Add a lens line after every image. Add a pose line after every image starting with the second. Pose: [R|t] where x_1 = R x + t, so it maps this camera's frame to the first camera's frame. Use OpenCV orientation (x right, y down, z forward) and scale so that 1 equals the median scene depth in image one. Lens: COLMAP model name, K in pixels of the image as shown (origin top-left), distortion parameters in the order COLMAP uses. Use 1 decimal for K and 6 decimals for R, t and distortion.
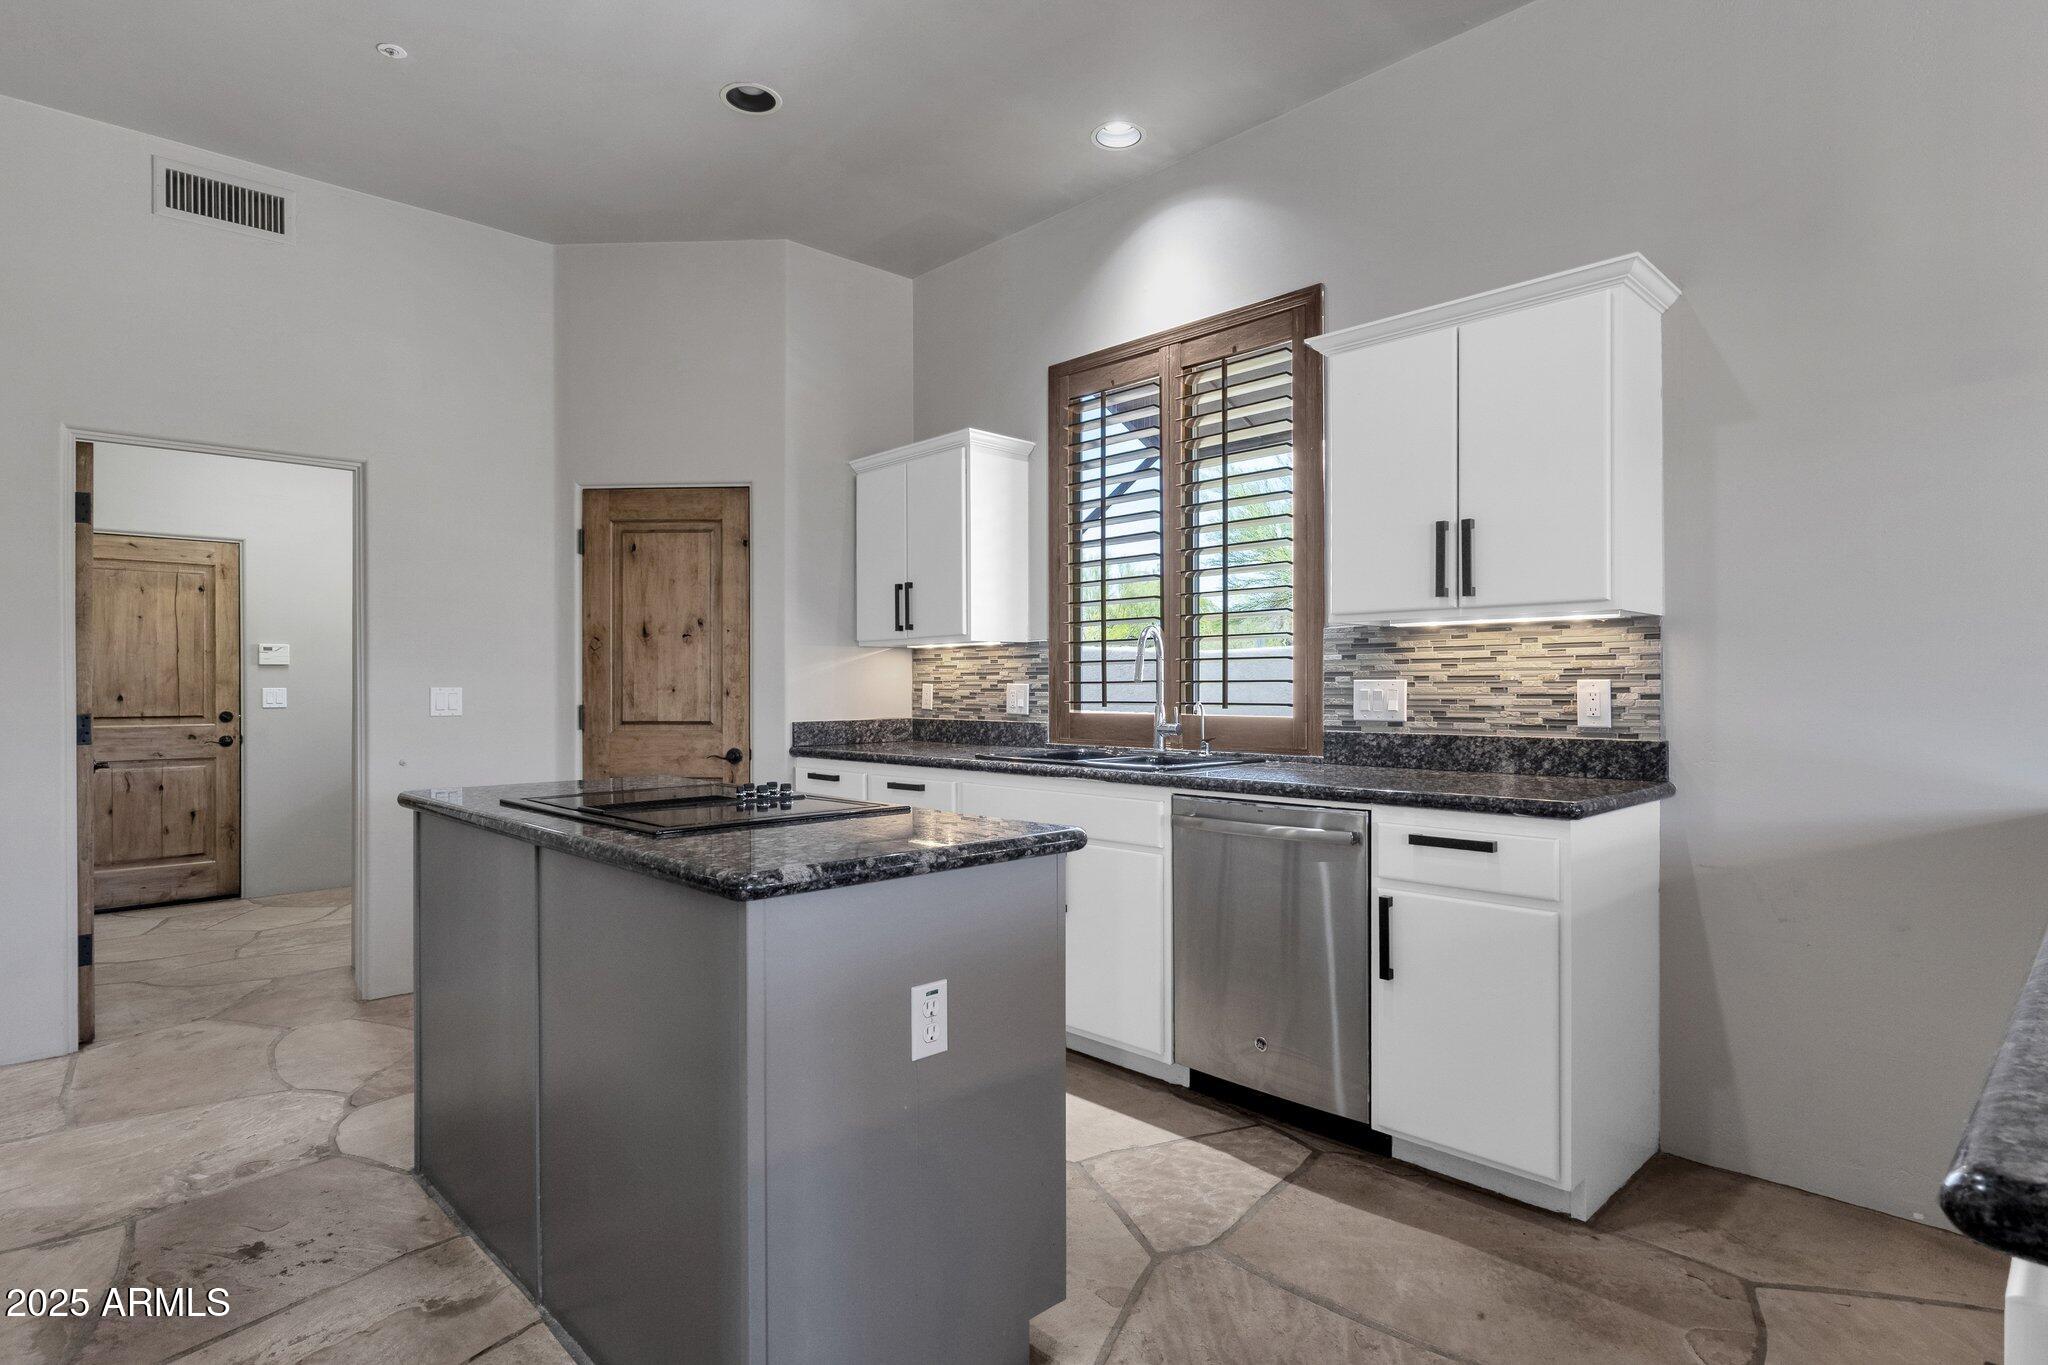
lens RADIAL K [[1065.6, 0, 1021.7], [0, 1065.6, 687.5], [0, 0, 1]] dist [-0.007798, -0.001938]
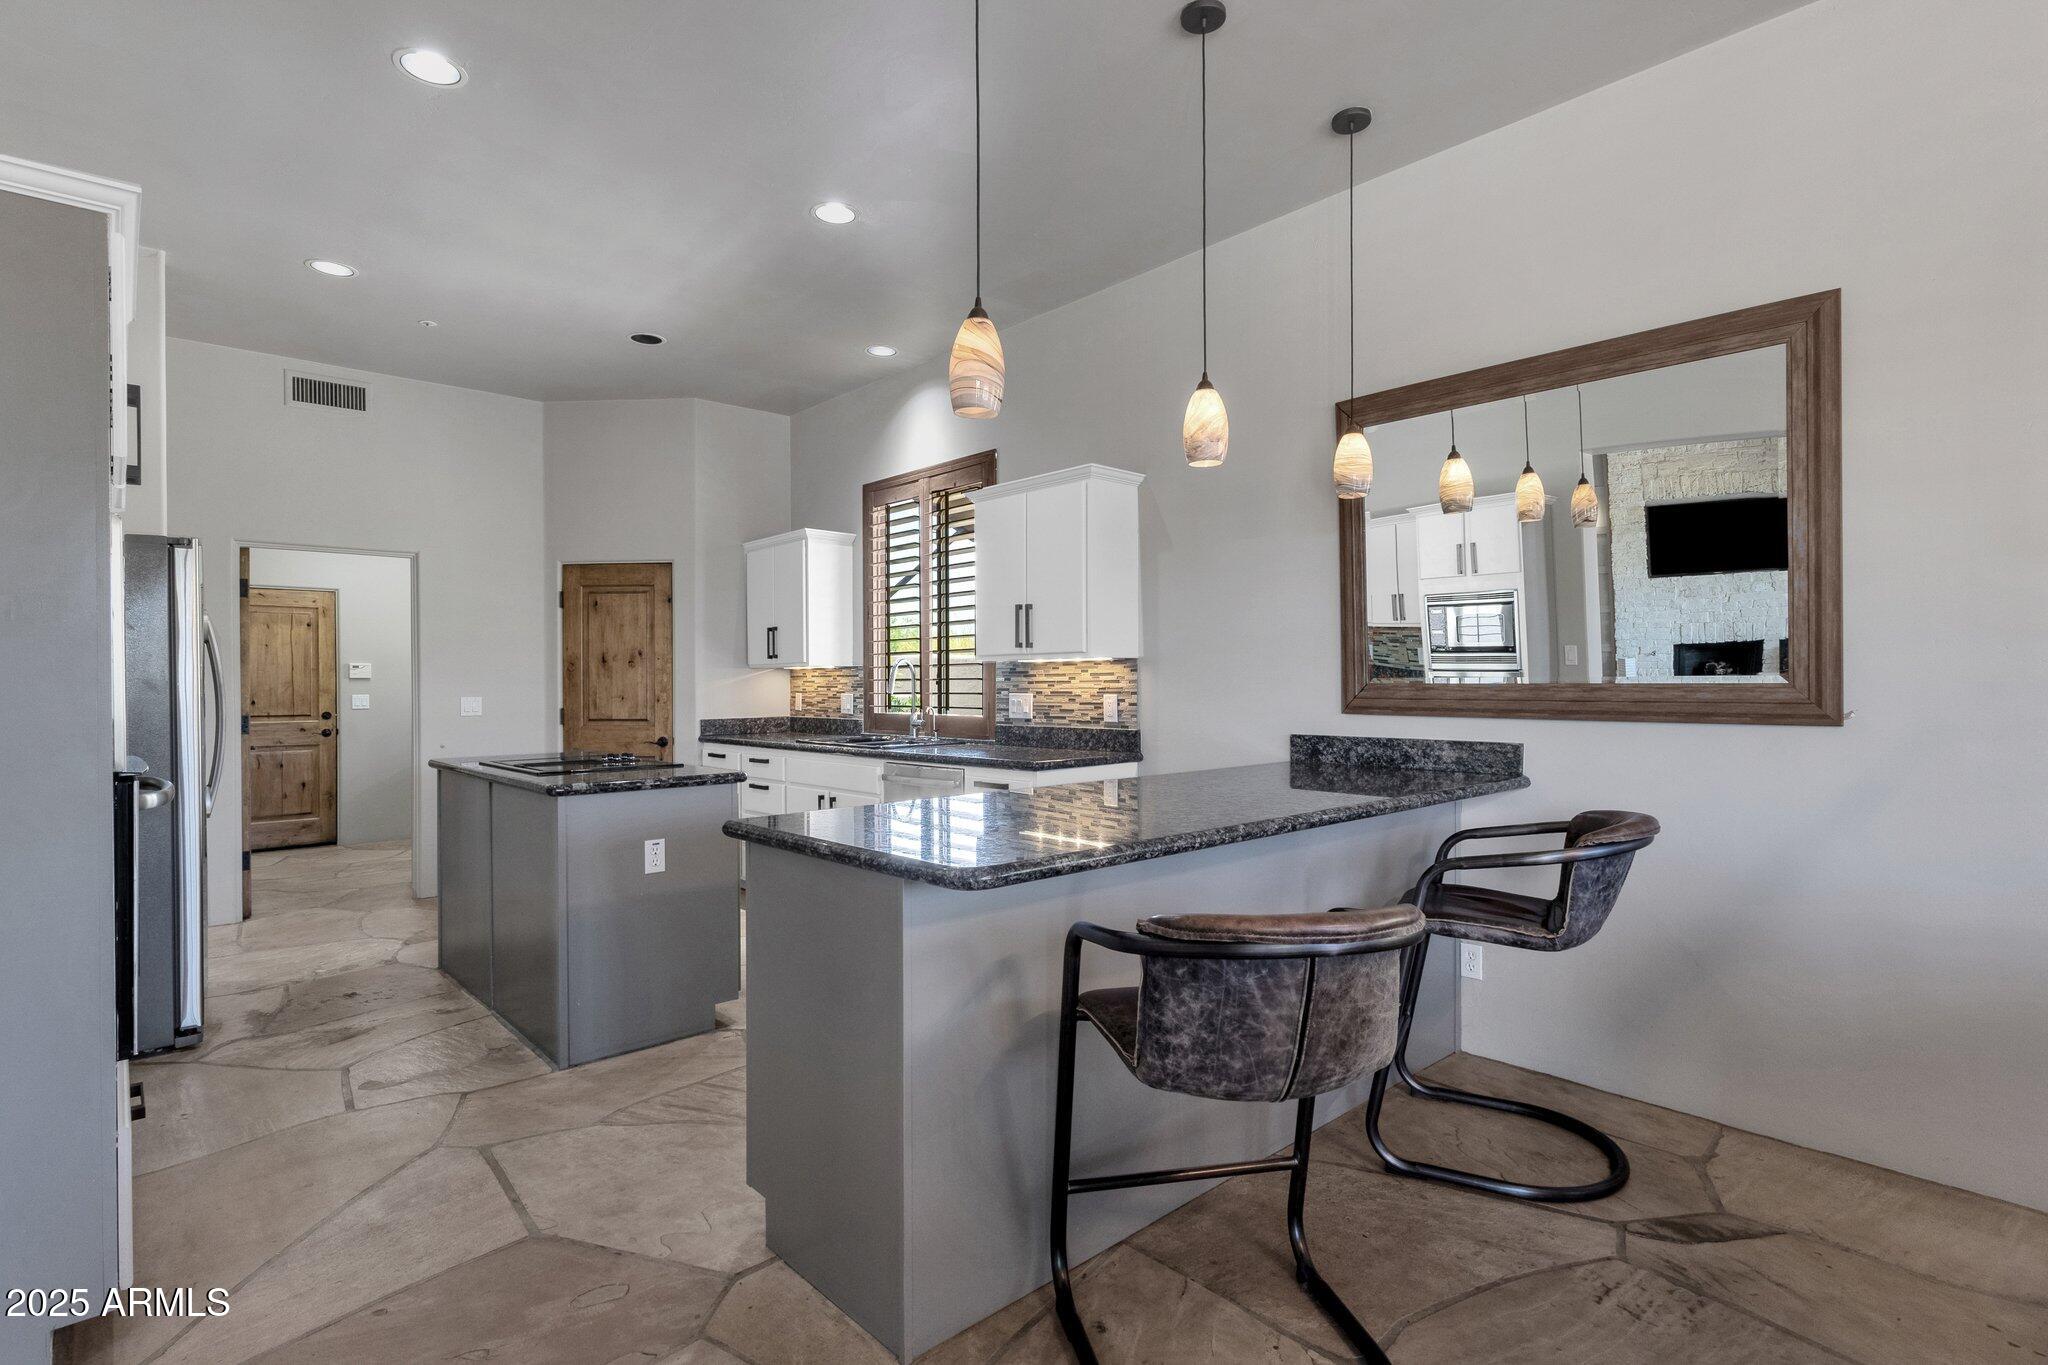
lens RADIAL K [[984.0, 0, 1022.5], [0, 984.0, 684.7], [0, 0, 1]] dist [-0.009655, 0.001242]
pose [[0.999818, -0.002591, -0.018925, 0.289767], [0.002589, 0.999997, -0.000104, -0.016385], [0.018925, 0.000055, 0.999821, -0.413709]]
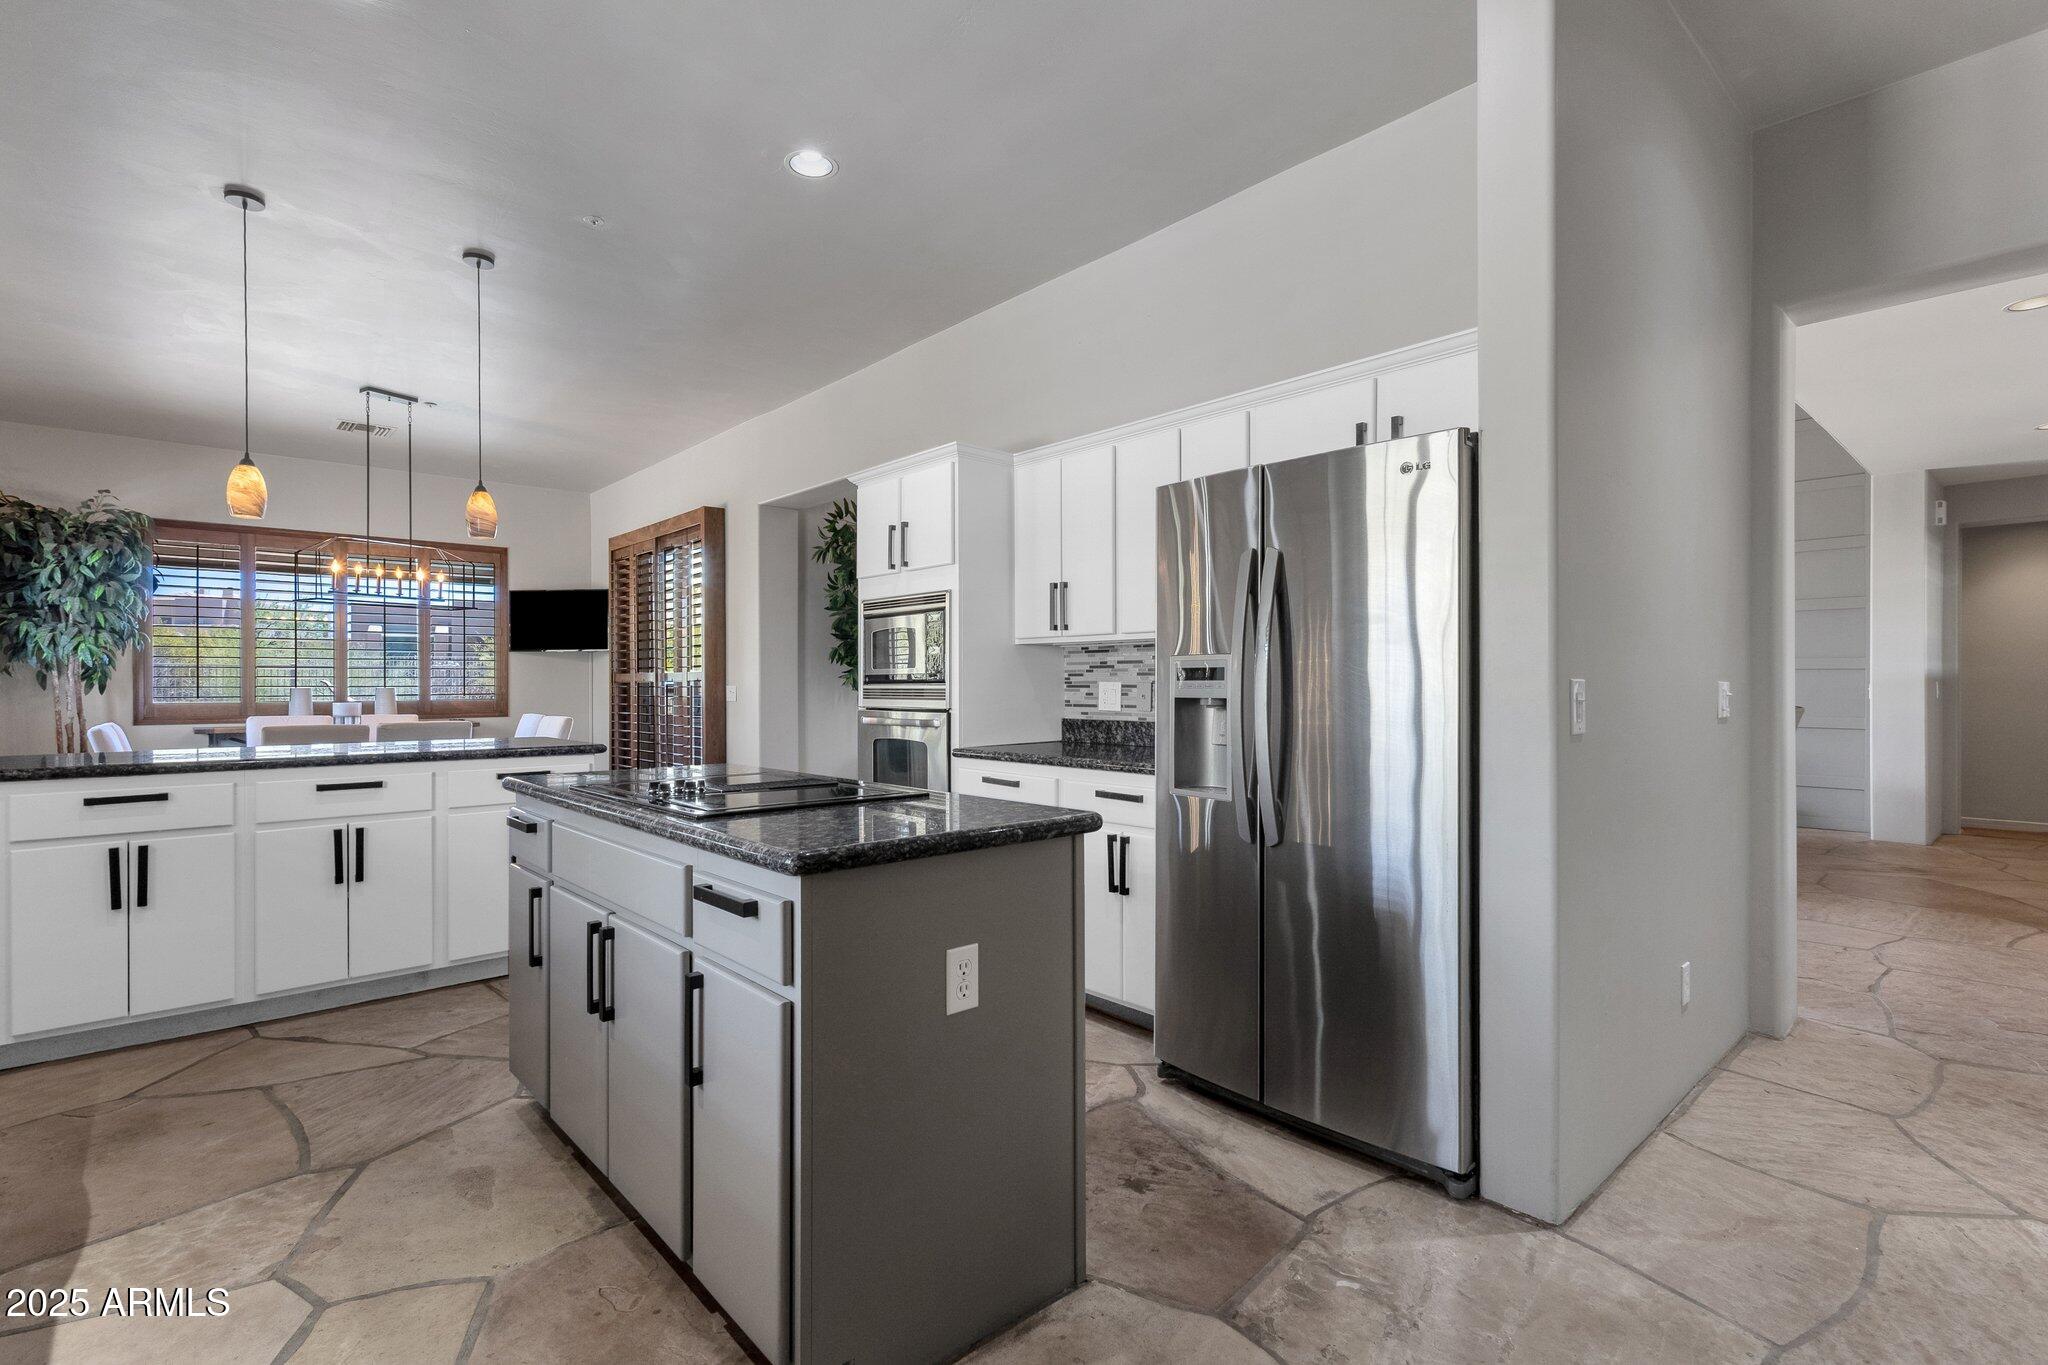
lens RADIAL K [[952.3, 0, 1021.2], [0, 952.3, 679.2], [0, 0, 1]] dist [0.012096, -0.001063]
pose [[-0.999508, 0.007452, 0.030466, -0.347801], [0.007404, 0.999971, -0.001715, -0.002801], [-0.030478, -0.001488, -0.999534, 1.098339]]
